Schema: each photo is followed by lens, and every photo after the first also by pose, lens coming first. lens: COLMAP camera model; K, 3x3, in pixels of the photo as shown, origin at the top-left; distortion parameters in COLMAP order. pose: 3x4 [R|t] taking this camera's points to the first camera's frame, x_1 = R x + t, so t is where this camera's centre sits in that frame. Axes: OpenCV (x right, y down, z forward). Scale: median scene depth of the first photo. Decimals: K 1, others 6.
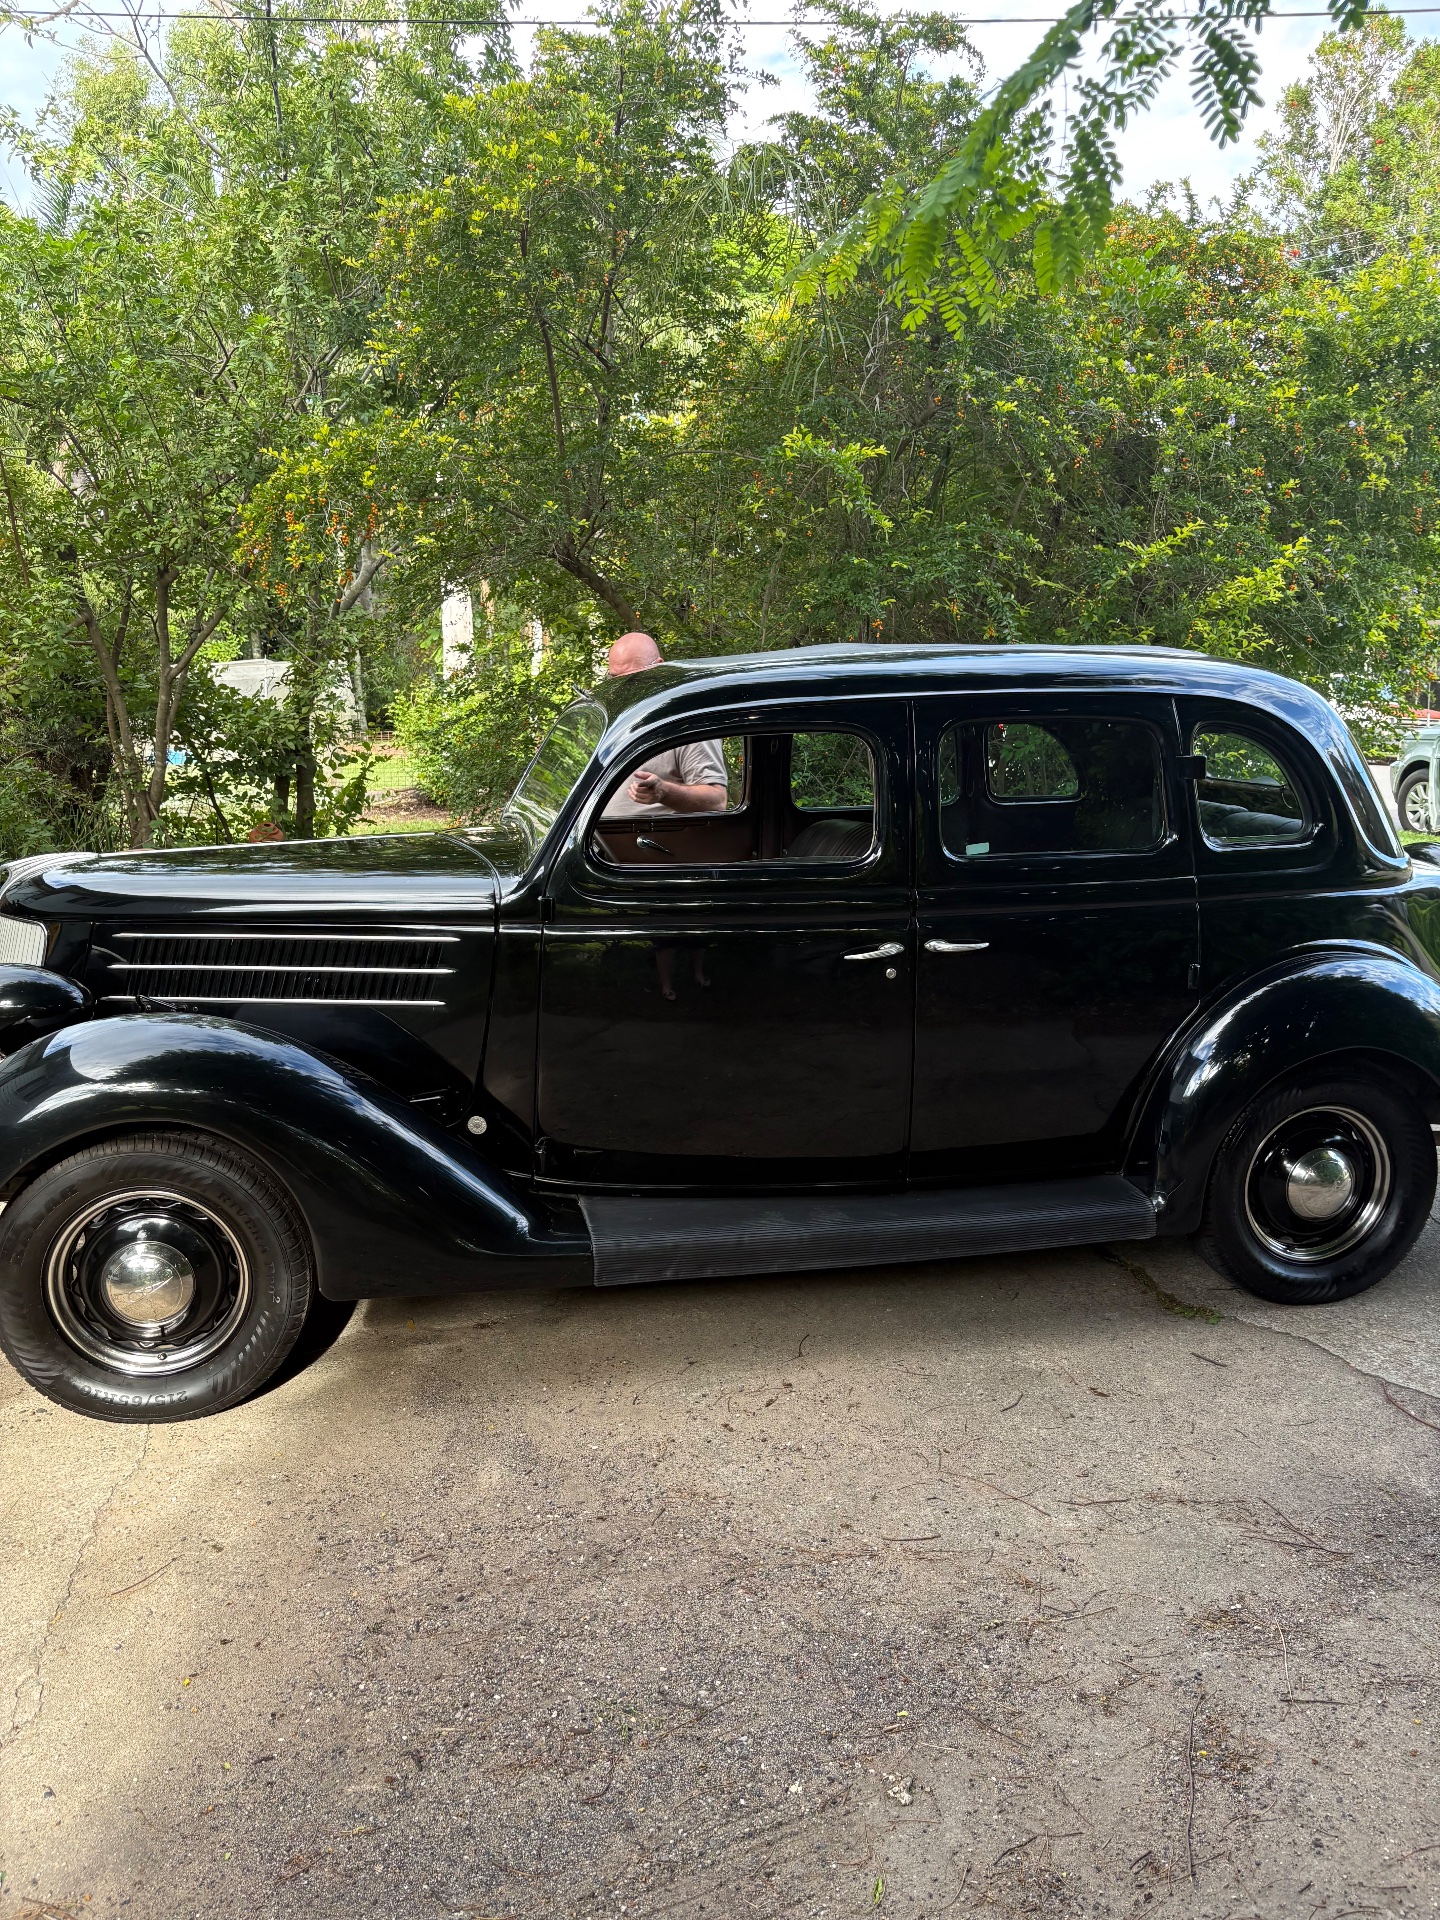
lens RADIAL K [[1443.5, 0, 763.2], [0, 1443.5, 960.9], [0, 0, 1]] dist [0.008048, -0.001477]
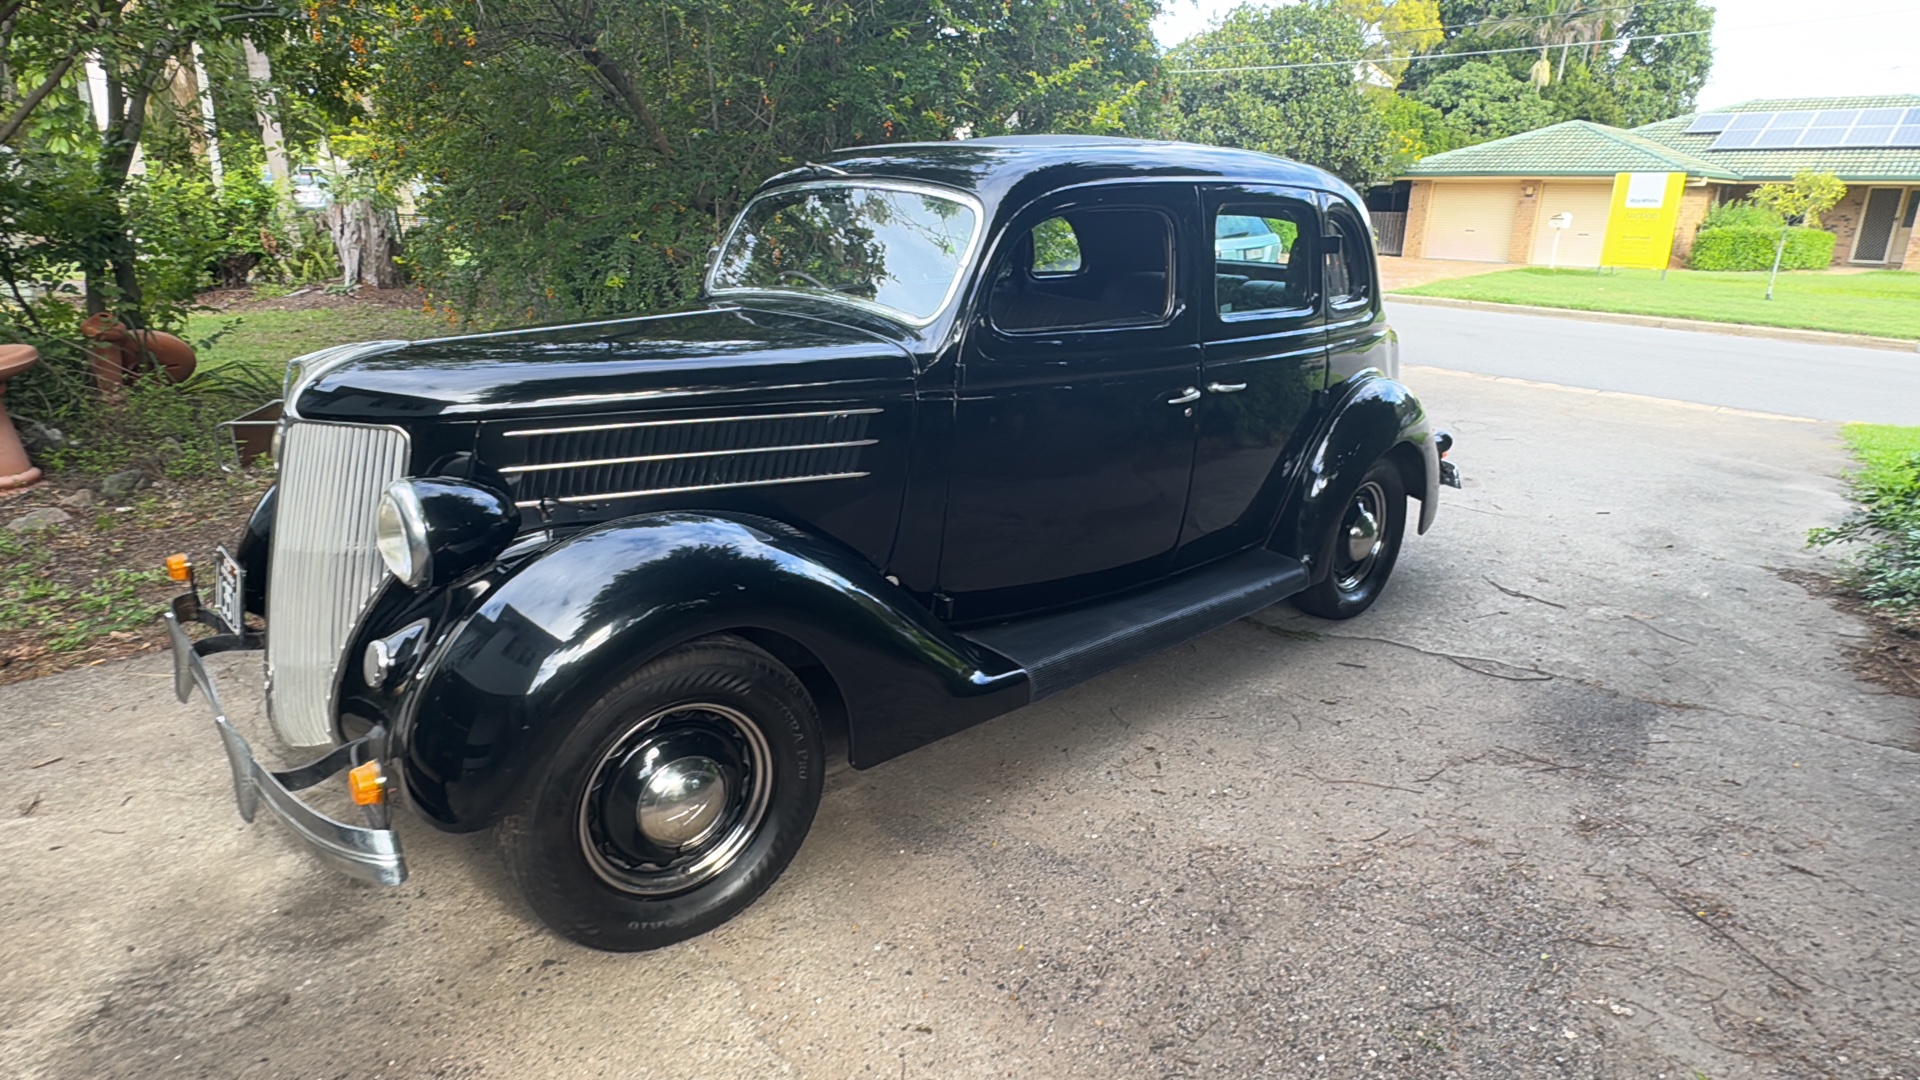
lens RADIAL K [[1035.4, 0, 960.0], [0, 1035.4, 540.0], [0, 0, 1]] dist [-0.003923, 0.000399]
pose [[0.864397, -0.132536, 0.485027, -0.601994], [0.069191, 0.986811, 0.146342, -0.030817], [-0.498026, -0.092938, 0.862168, 0.364297]]
